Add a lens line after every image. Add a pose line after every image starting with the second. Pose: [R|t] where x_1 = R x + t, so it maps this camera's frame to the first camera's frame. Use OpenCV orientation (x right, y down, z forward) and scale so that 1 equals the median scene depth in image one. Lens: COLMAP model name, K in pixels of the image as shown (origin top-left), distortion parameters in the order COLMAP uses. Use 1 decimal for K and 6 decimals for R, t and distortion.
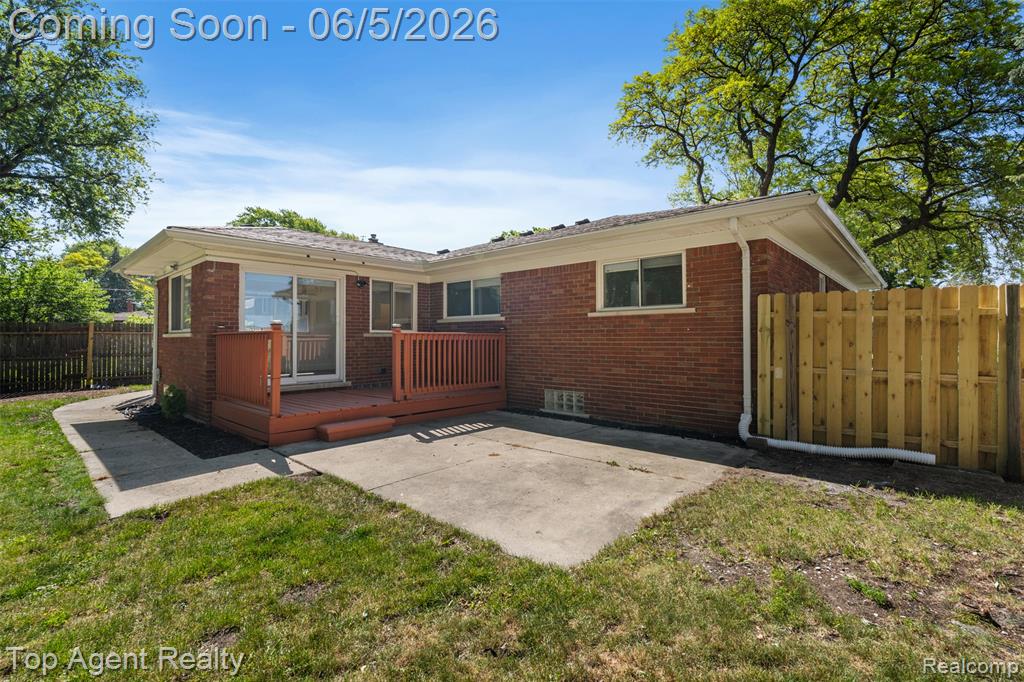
lens RADIAL K [[451.6, 0, 515.1], [0, 451.6, 339.8], [0, 0, 1]] dist [-0.002157, -0.000145]
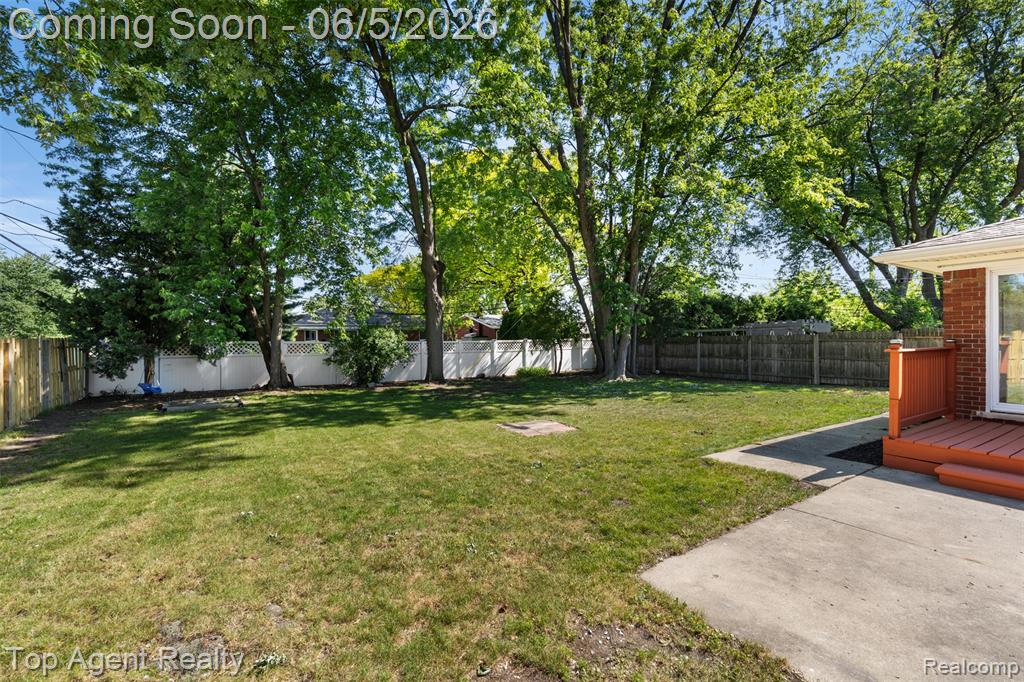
lens RADIAL K [[451.6, 0, 515.1], [0, 451.6, 339.8], [0, 0, 1]] dist [-0.002157, -0.000145]
pose [[-0.265367, 0.007838, -0.964116, 0.847493], [0.003283, 0.999969, 0.007226, -0.070010], [0.964142, -0.001248, -0.265385, 0.649985]]
